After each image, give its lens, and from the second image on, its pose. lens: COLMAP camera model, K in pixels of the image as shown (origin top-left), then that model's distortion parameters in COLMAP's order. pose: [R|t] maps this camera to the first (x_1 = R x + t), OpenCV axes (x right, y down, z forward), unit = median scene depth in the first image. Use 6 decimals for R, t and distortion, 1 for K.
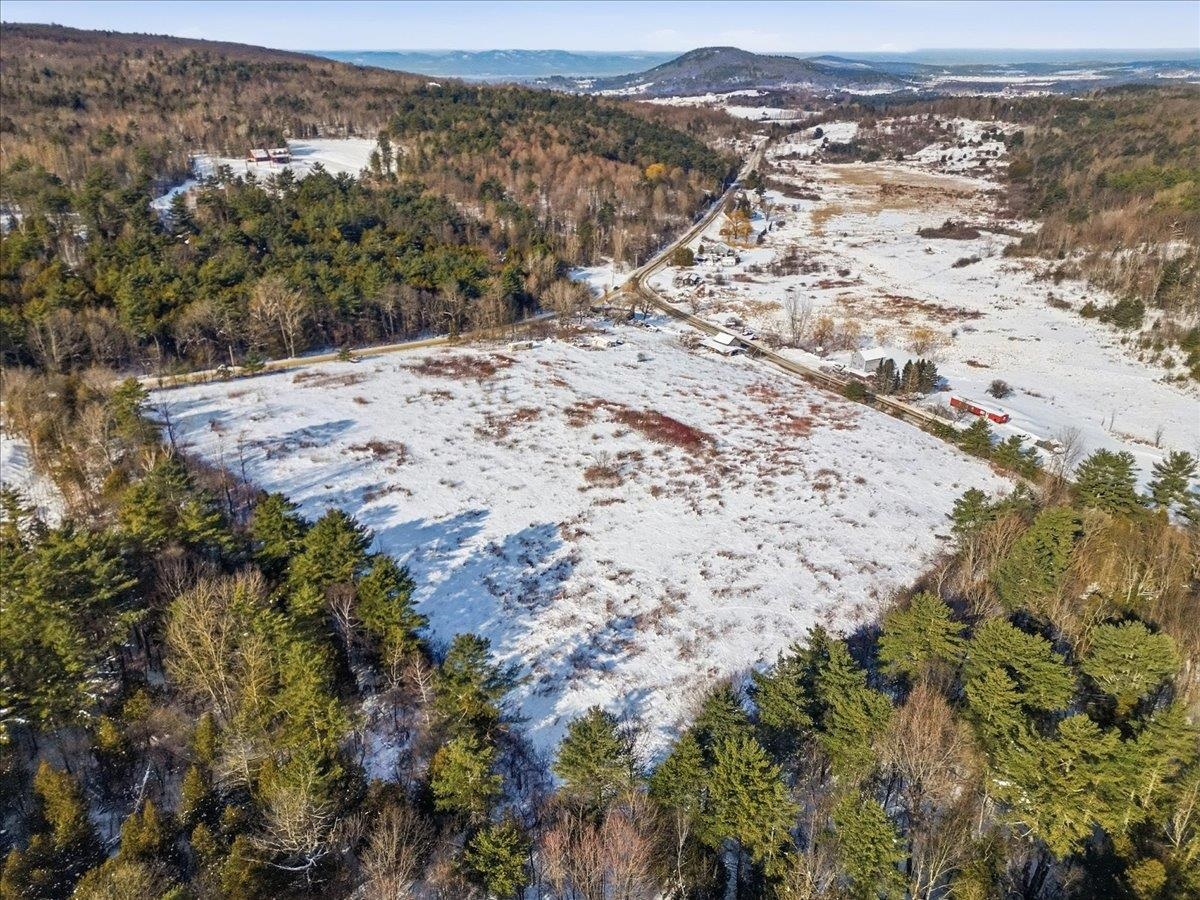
lens RADIAL K [[832.1, 0, 591.0], [0, 832.1, 453.5], [0, 0, 1]] dist [0.080444, -0.059252]
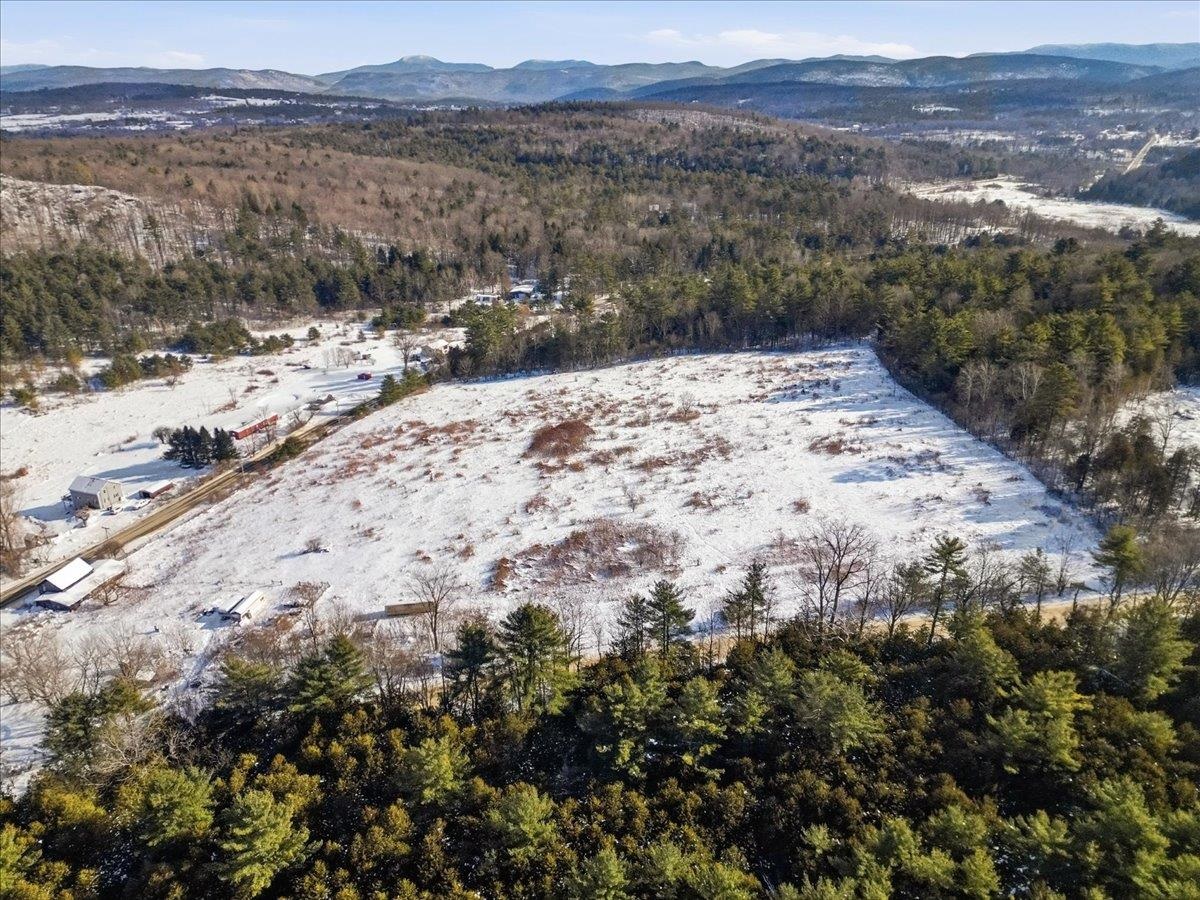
lens RADIAL K [[832.1, 0, 601.7], [0, 832.1, 450.0], [0, 0, 1]] dist [0.080444, -0.059252]
pose [[-0.684652, -0.275483, 0.674804, -0.429166], [0.312051, 0.725894, 0.612945, -0.419401], [-0.658693, 0.630227, -0.411020, 0.908224]]
